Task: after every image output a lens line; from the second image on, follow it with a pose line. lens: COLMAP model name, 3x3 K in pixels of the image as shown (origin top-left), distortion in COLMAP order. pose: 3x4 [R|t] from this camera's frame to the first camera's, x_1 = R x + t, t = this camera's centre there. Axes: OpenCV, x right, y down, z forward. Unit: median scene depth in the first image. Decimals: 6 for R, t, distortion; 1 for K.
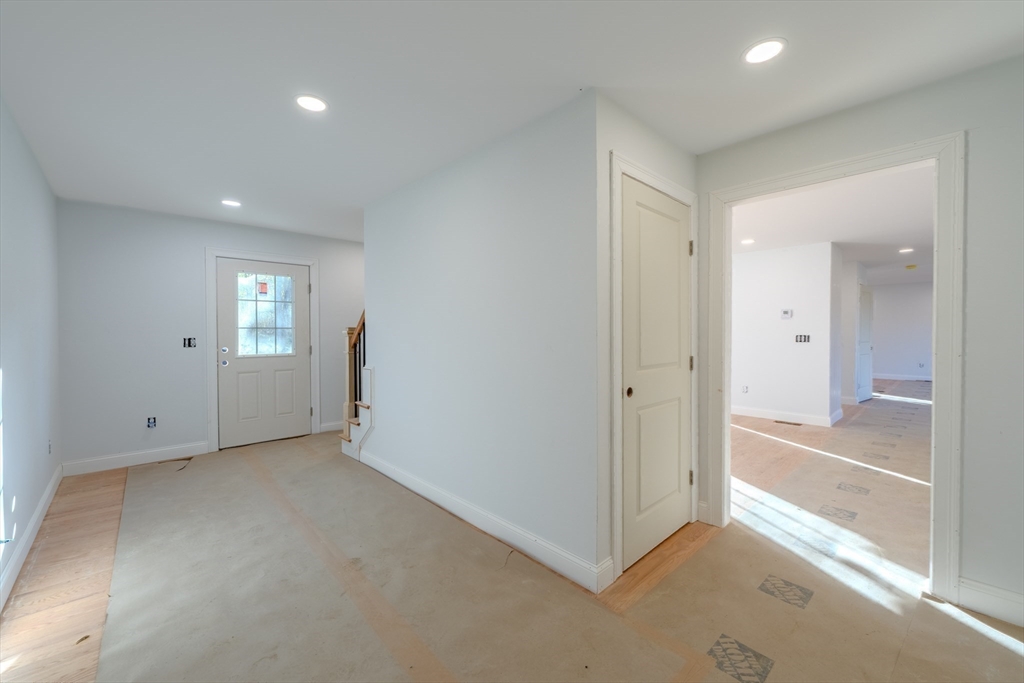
lens RADIAL K [[408.5, 0, 522.6], [0, 408.5, 337.0], [0, 0, 1]] dist [-0.003707, 0.001427]
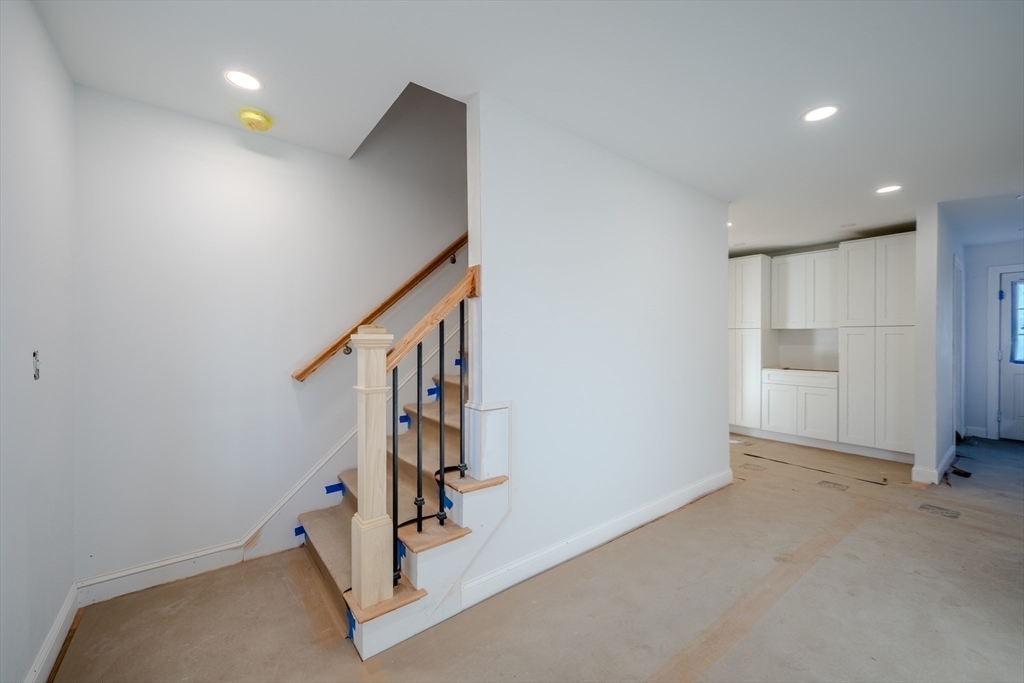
lens RADIAL K [[408.5, 0, 511.5], [0, 408.5, 340.1], [0, 0, 1]] dist [-0.003707, 0.001427]
pose [[0.109173, -0.003346, 0.994017, -1.207936], [0.018384, 0.999830, 0.001347, -0.004829], [-0.993853, 0.018127, 0.109216, 1.255200]]
